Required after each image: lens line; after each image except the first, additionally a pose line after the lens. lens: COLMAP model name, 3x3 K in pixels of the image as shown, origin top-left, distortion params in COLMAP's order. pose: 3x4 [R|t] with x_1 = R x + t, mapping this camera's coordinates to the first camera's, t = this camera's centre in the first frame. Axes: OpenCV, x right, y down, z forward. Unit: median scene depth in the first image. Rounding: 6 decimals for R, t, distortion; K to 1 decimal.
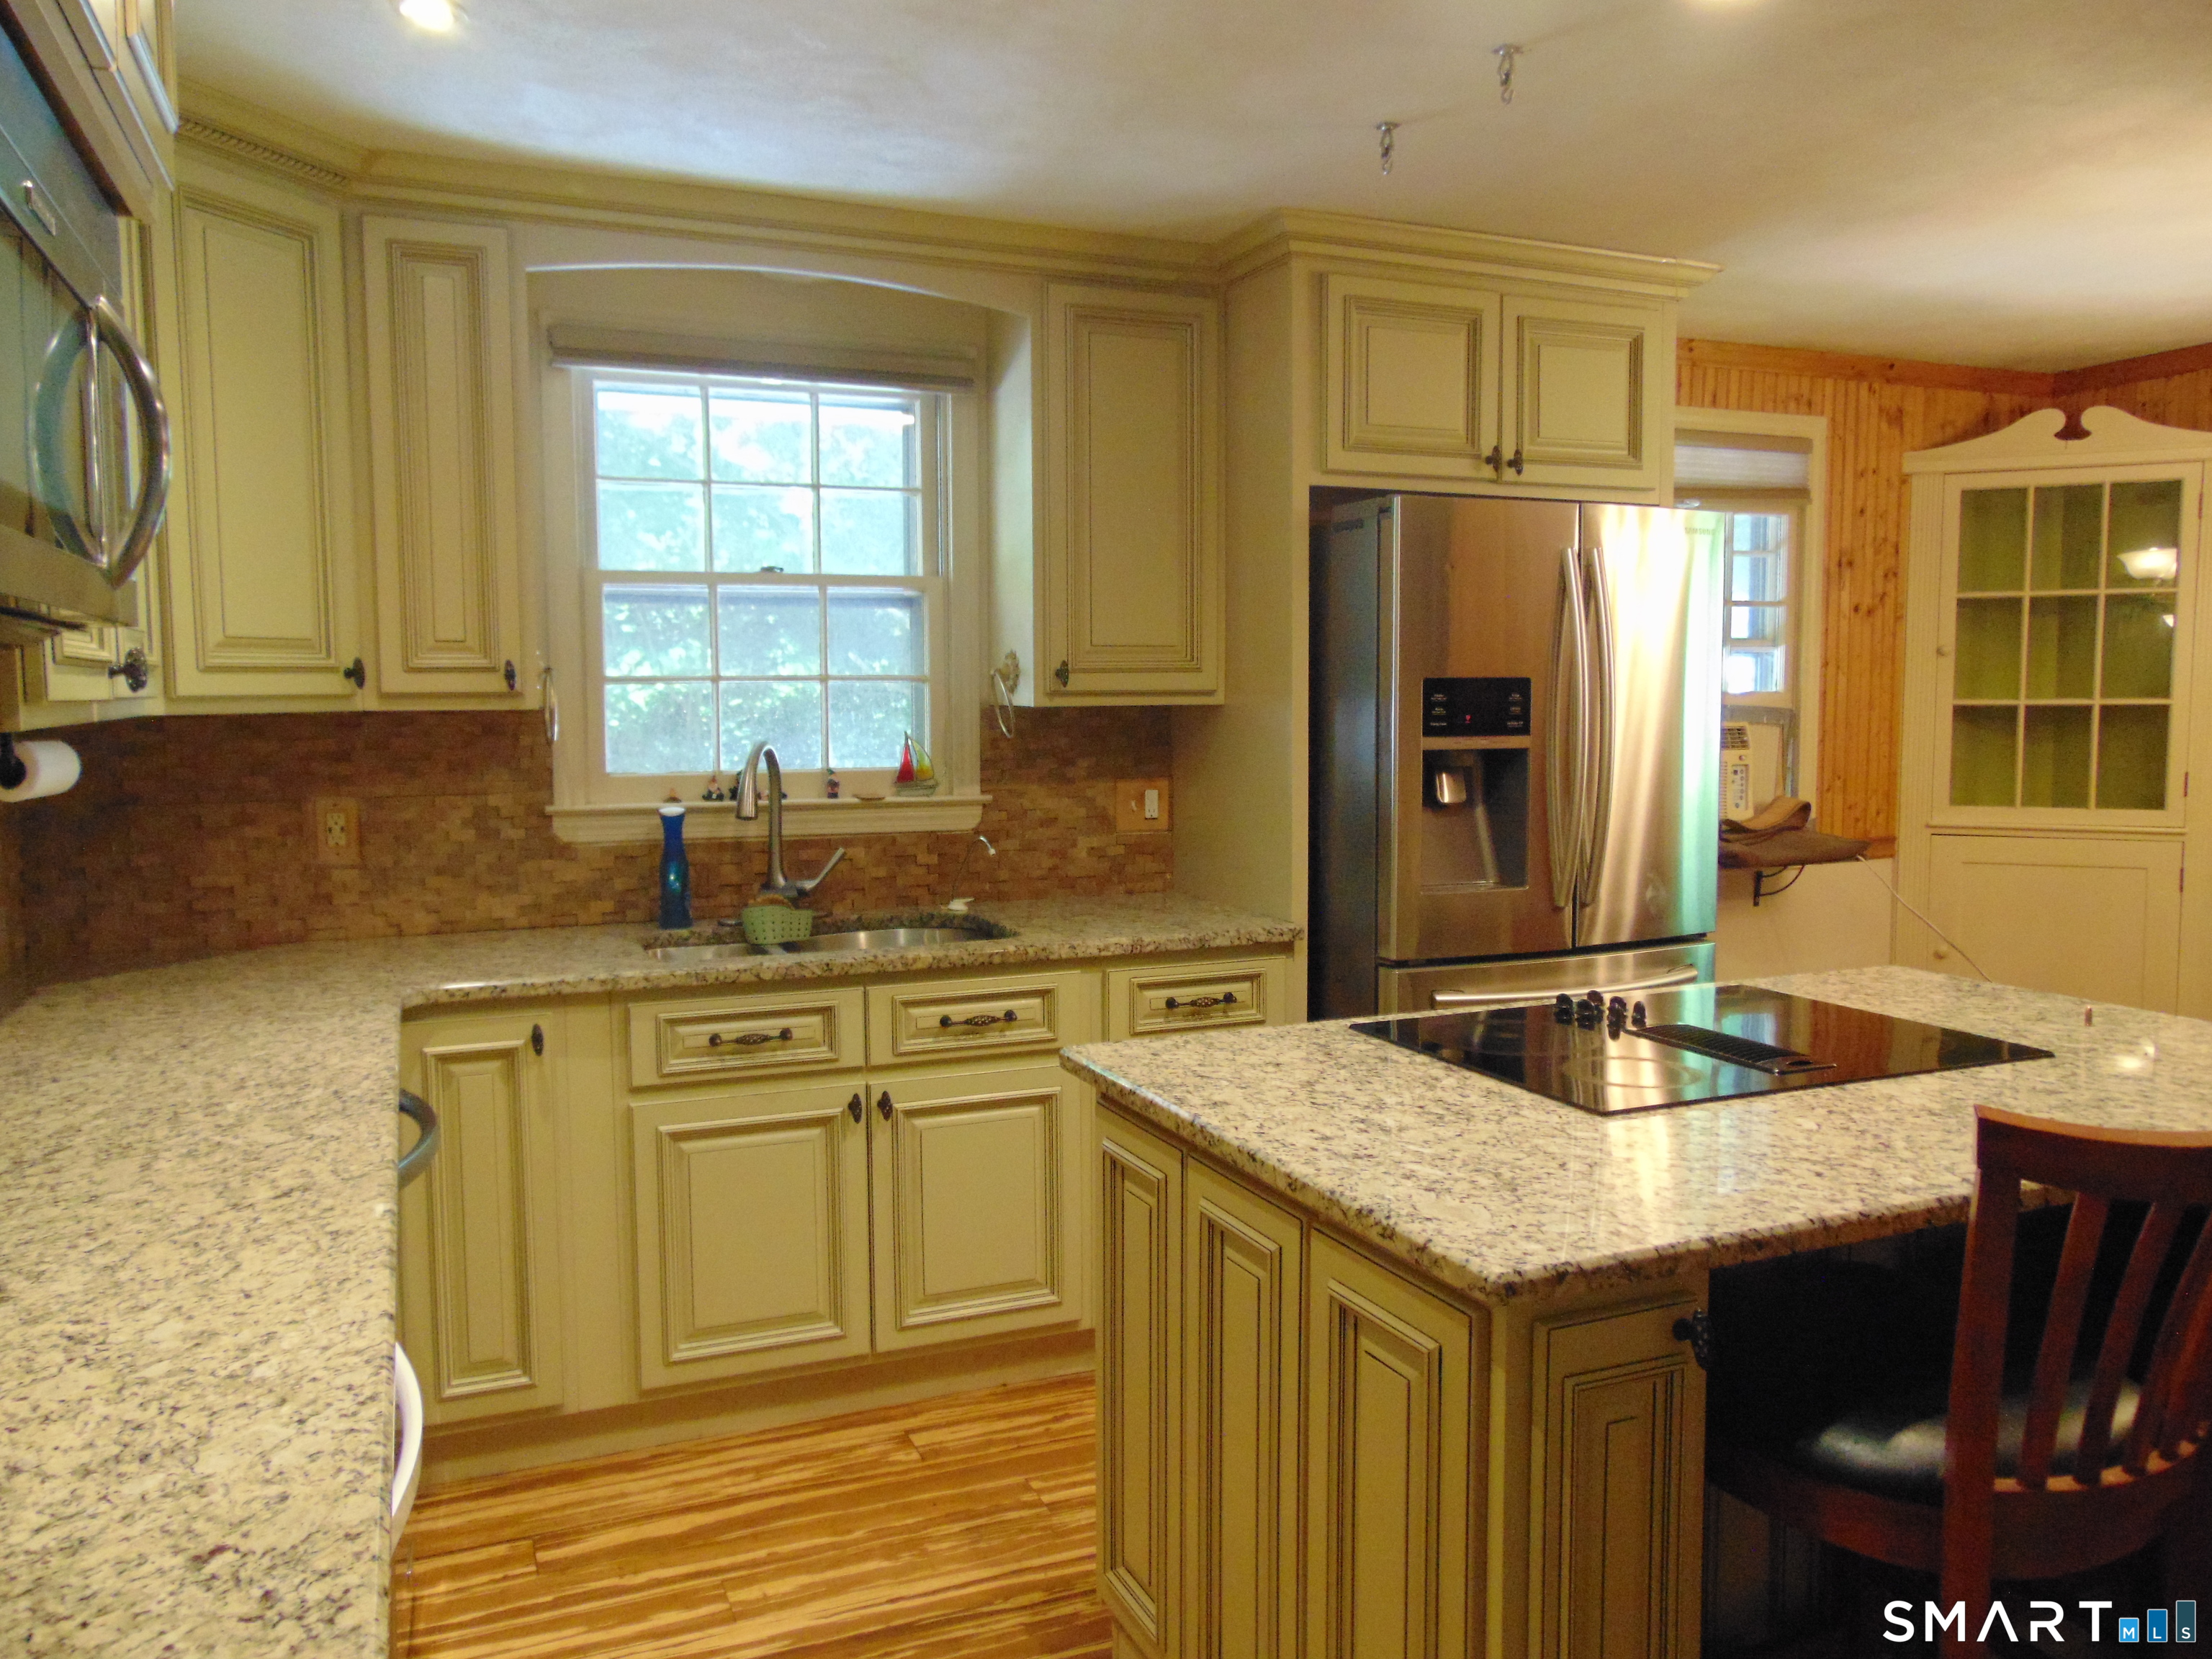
lens RADIAL K [[1654.4, 0, 1101.0], [0, 1654.4, 816.2], [0, 0, 1]] dist [-0.038542, 0.079336]
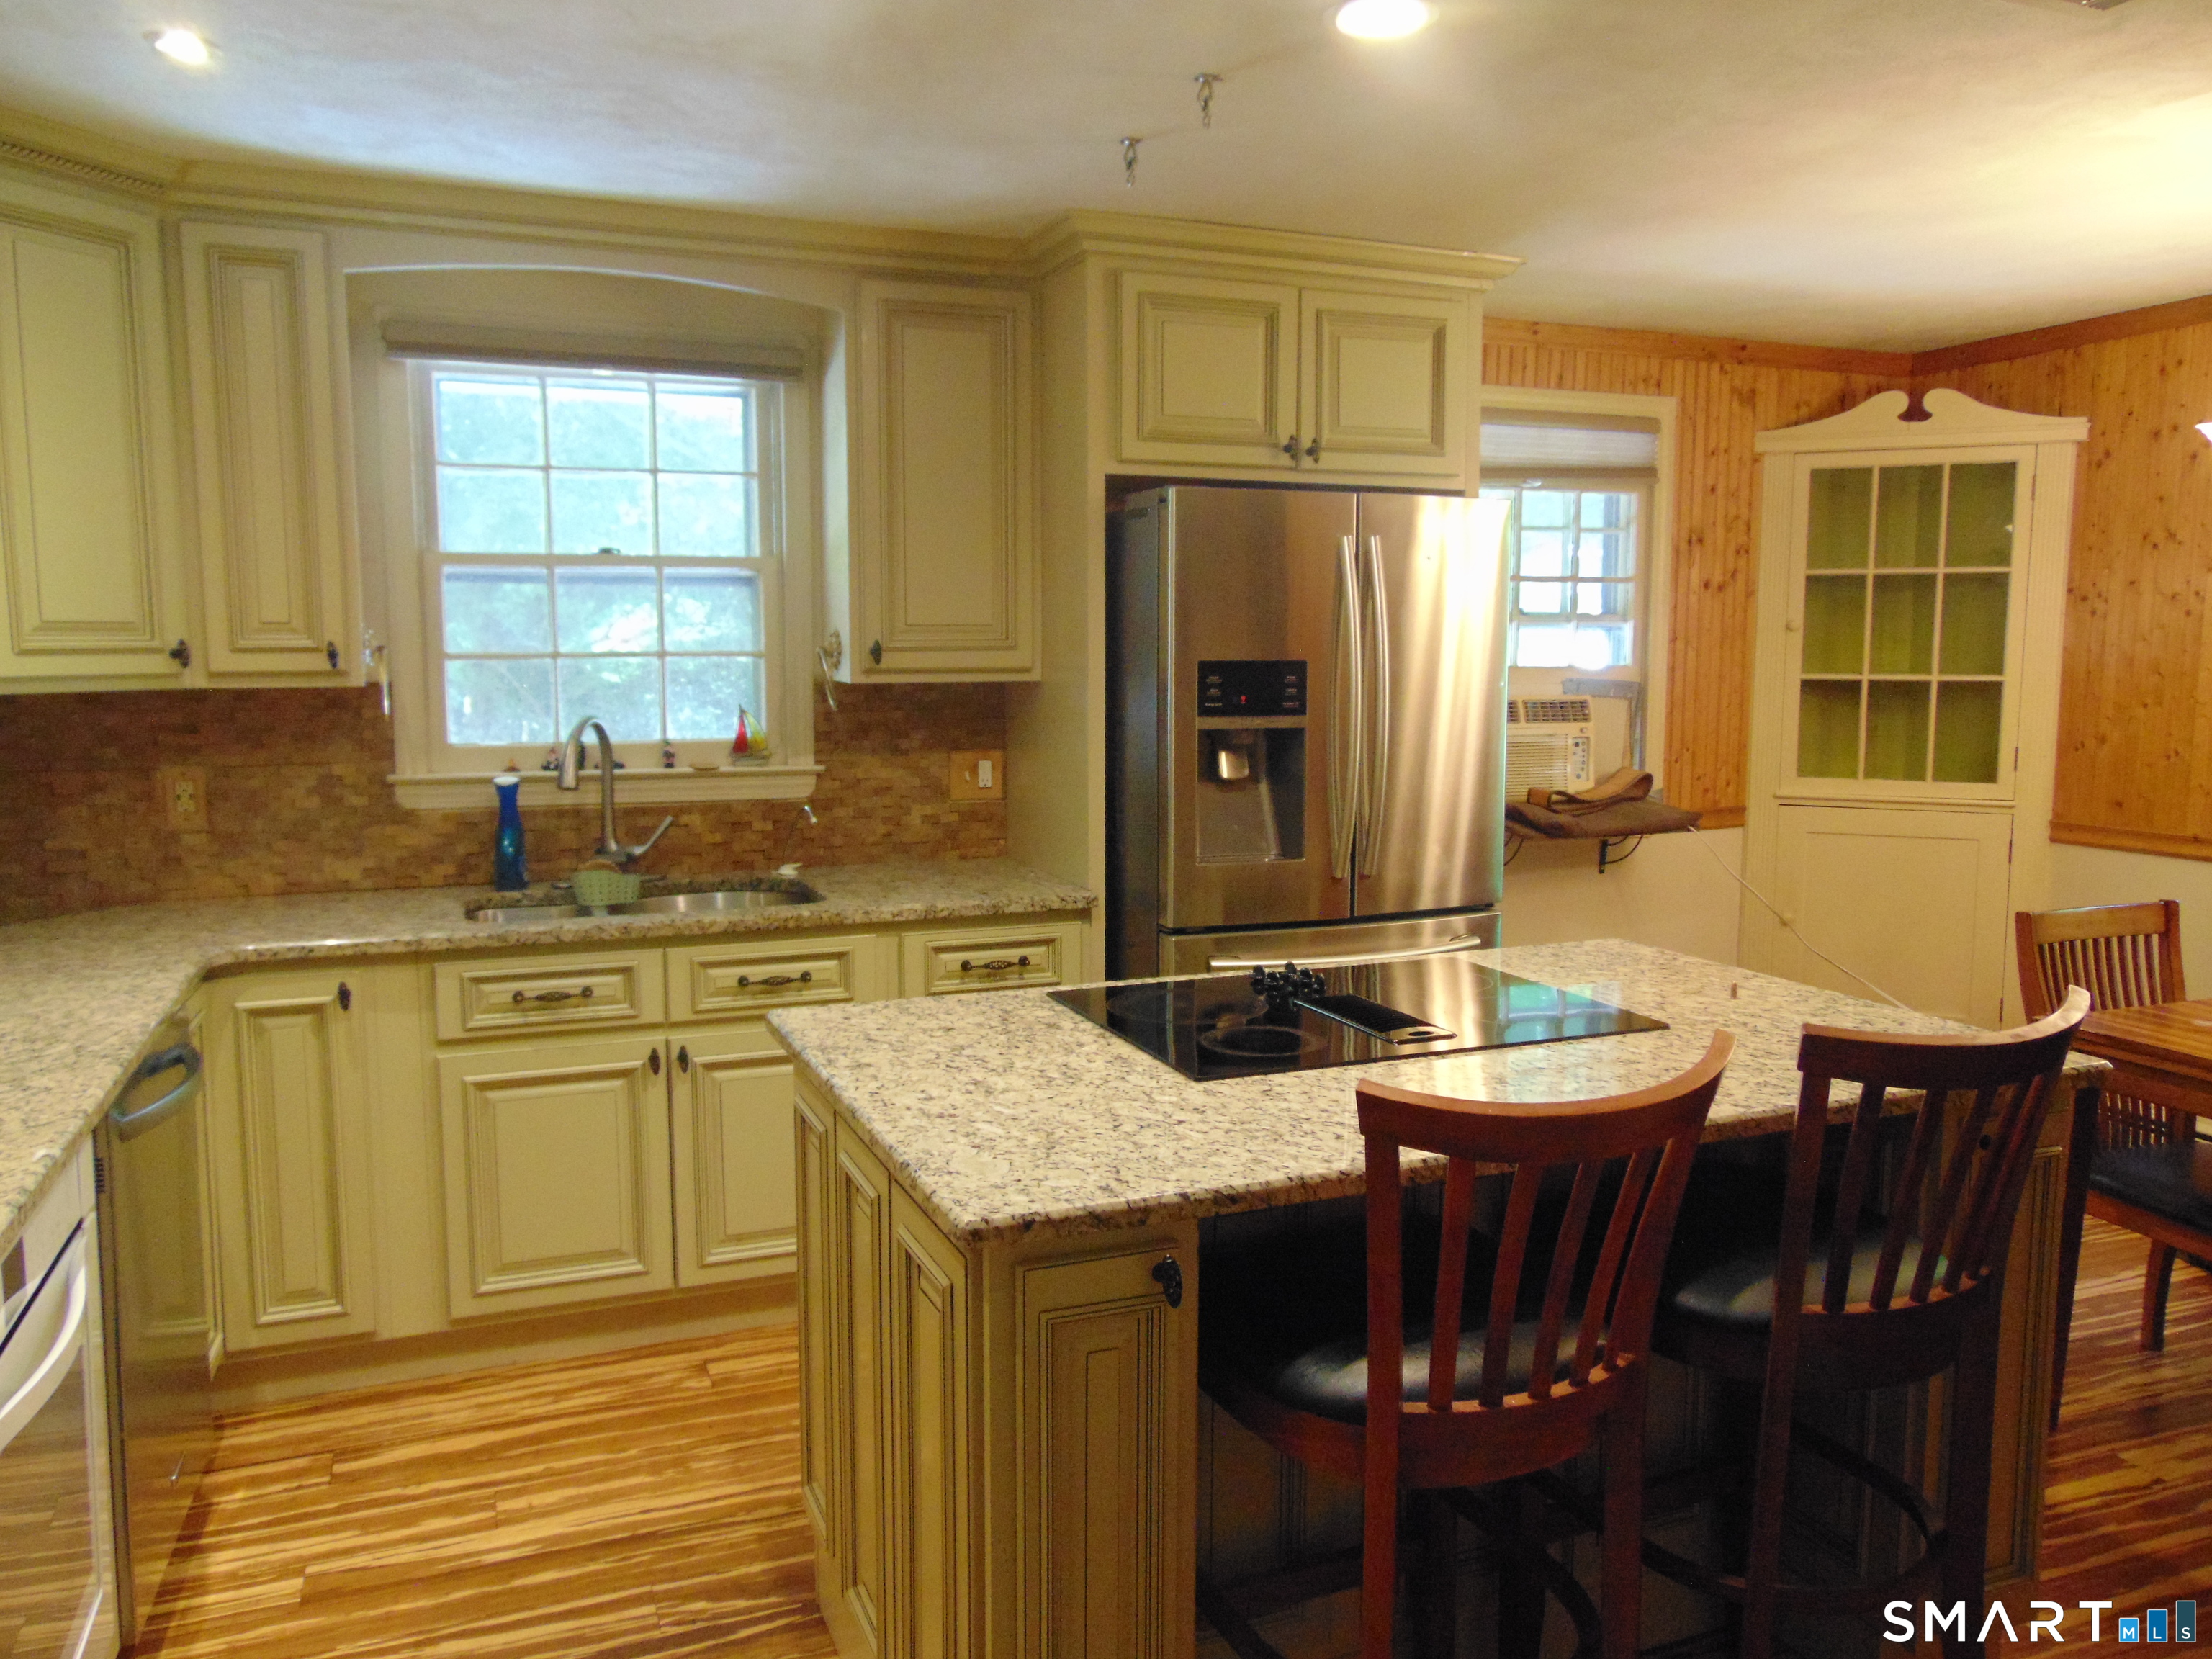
lens RADIAL K [[1654.4, 0, 1101.0], [0, 1654.4, 816.2], [0, 0, 1]] dist [-0.038542, 0.079336]
pose [[0.999780, 0.007441, -0.019604, 0.150770], [-0.006826, 0.999488, 0.031245, -0.016783], [0.019826, -0.031104, 0.999320, -0.056411]]
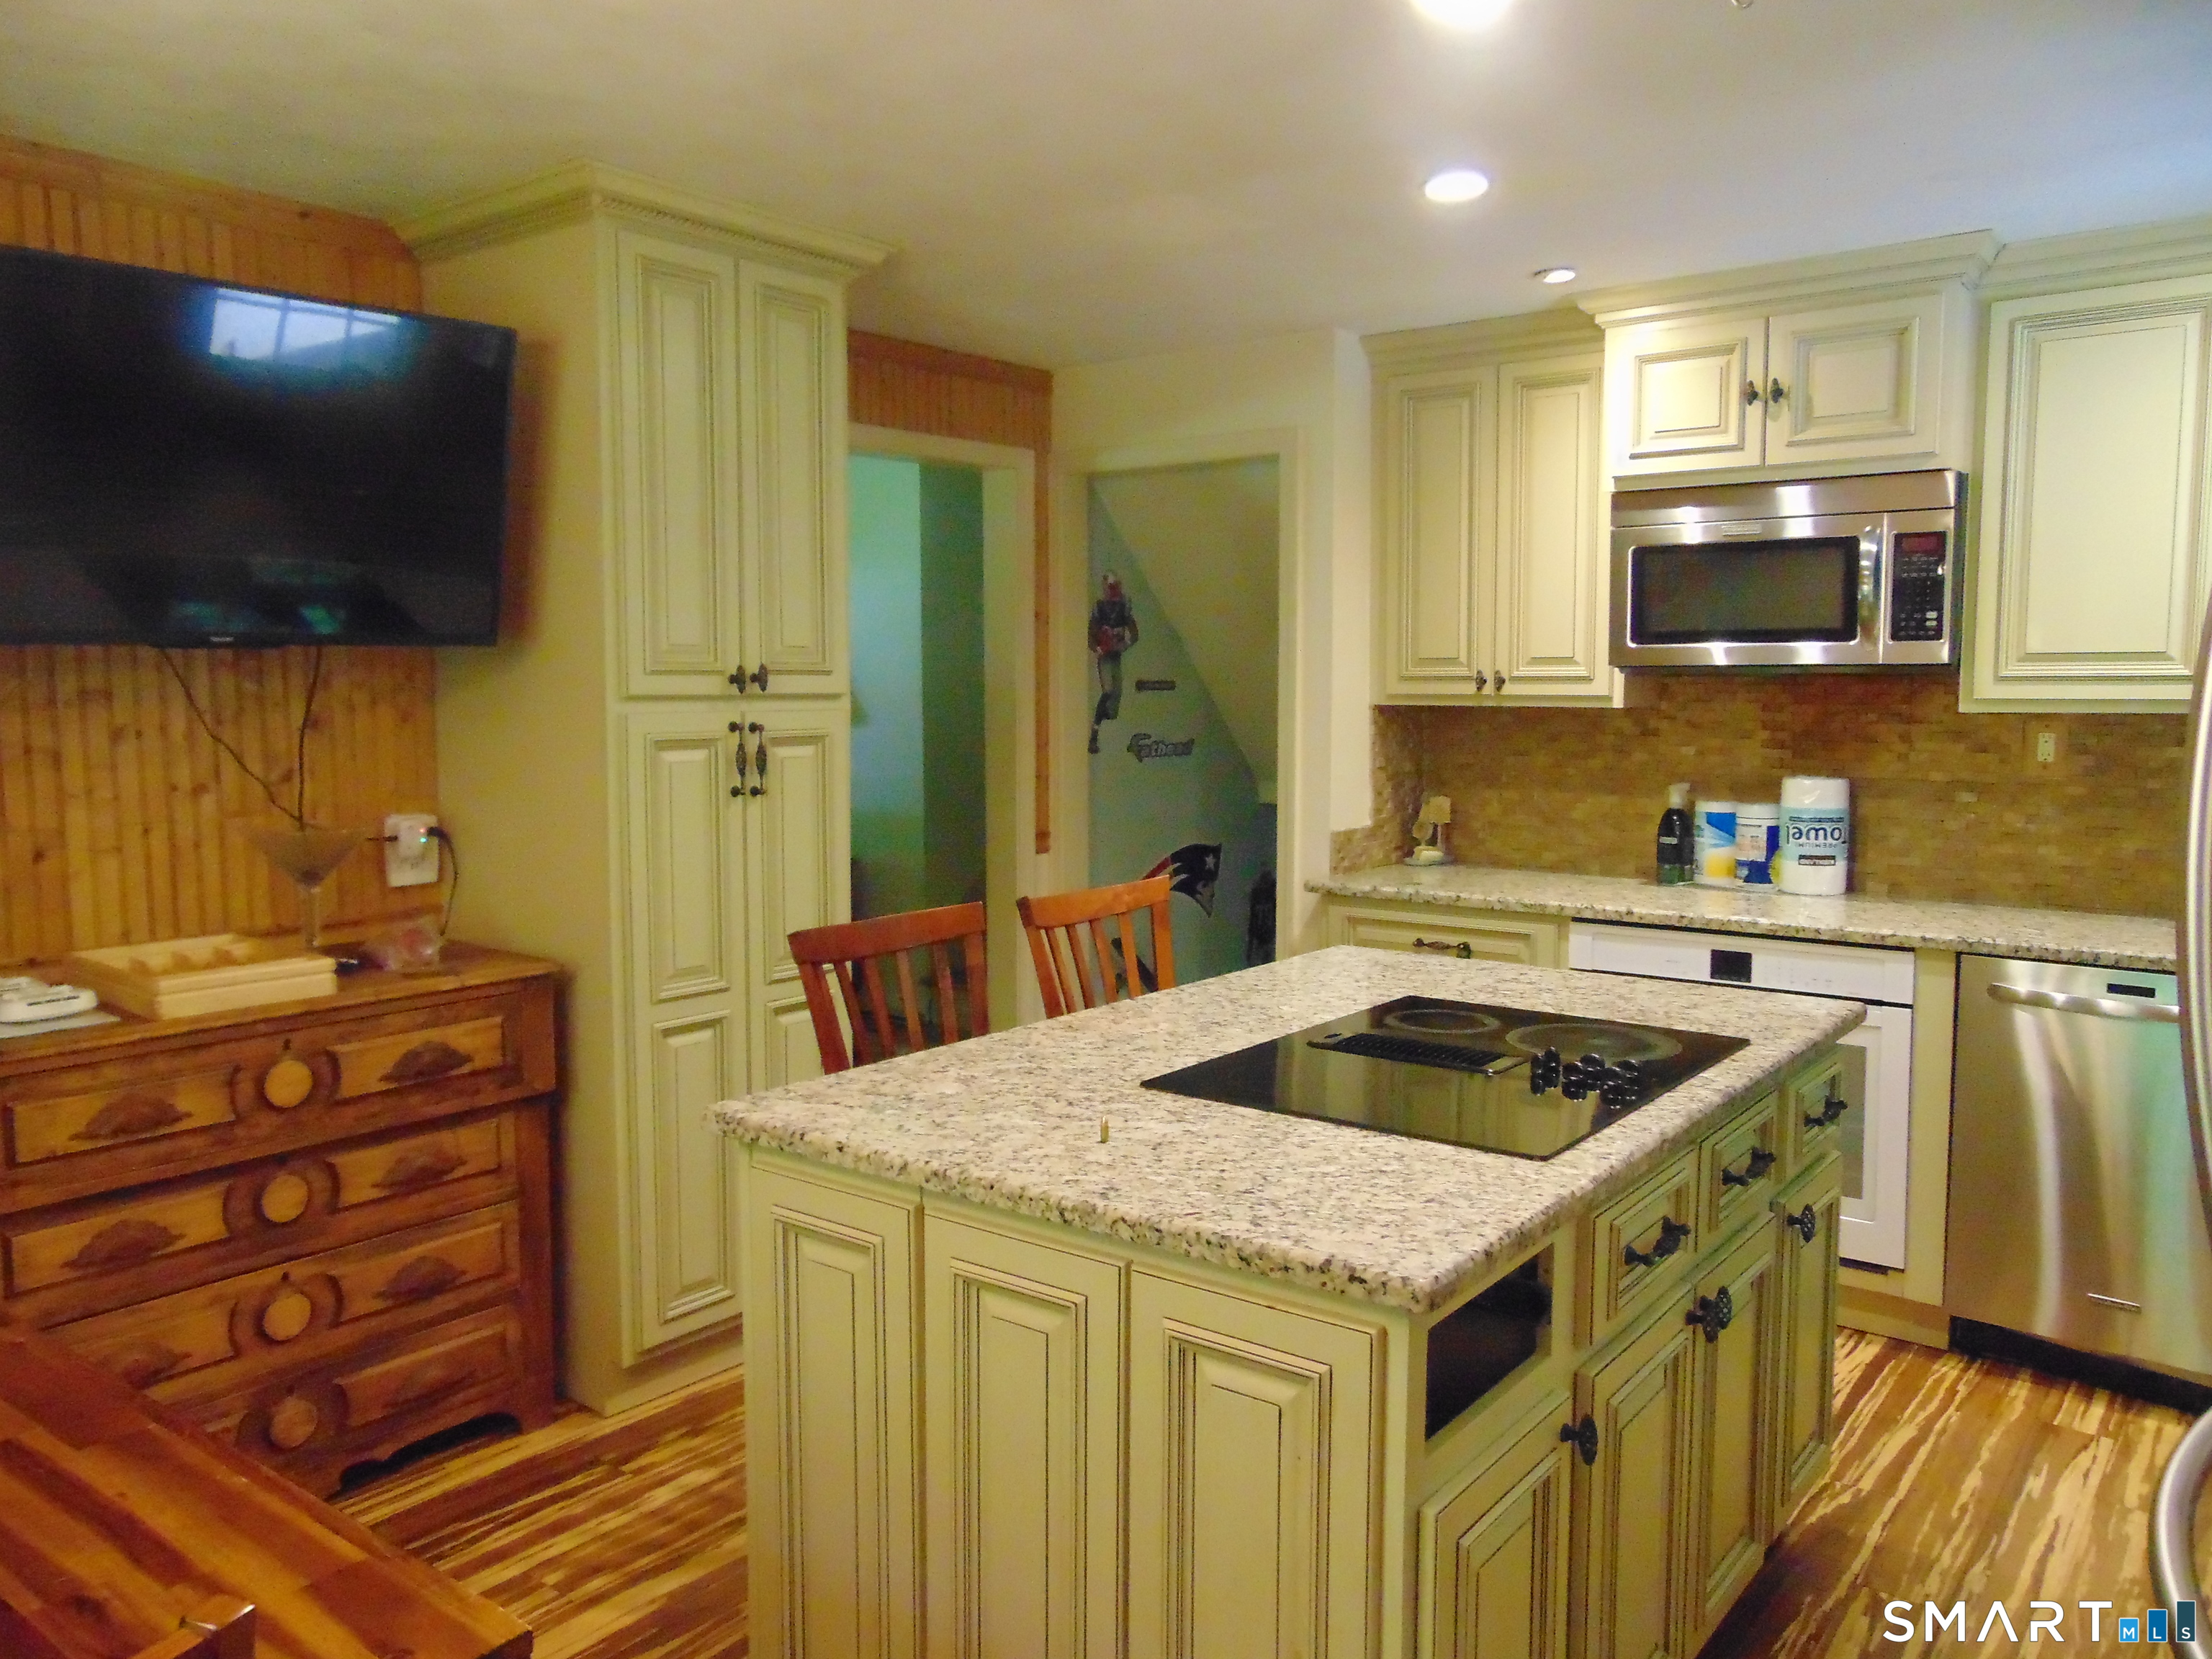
lens RADIAL K [[1654.4, 0, 1101.0], [0, 1654.4, 816.2], [0, 0, 1]] dist [-0.038542, 0.079336]
pose [[-0.872275, 0.045421, -0.486902, 0.713584], [-0.033879, 0.987672, 0.152830, -0.107741], [0.487841, 0.149806, -0.859982, 1.206703]]
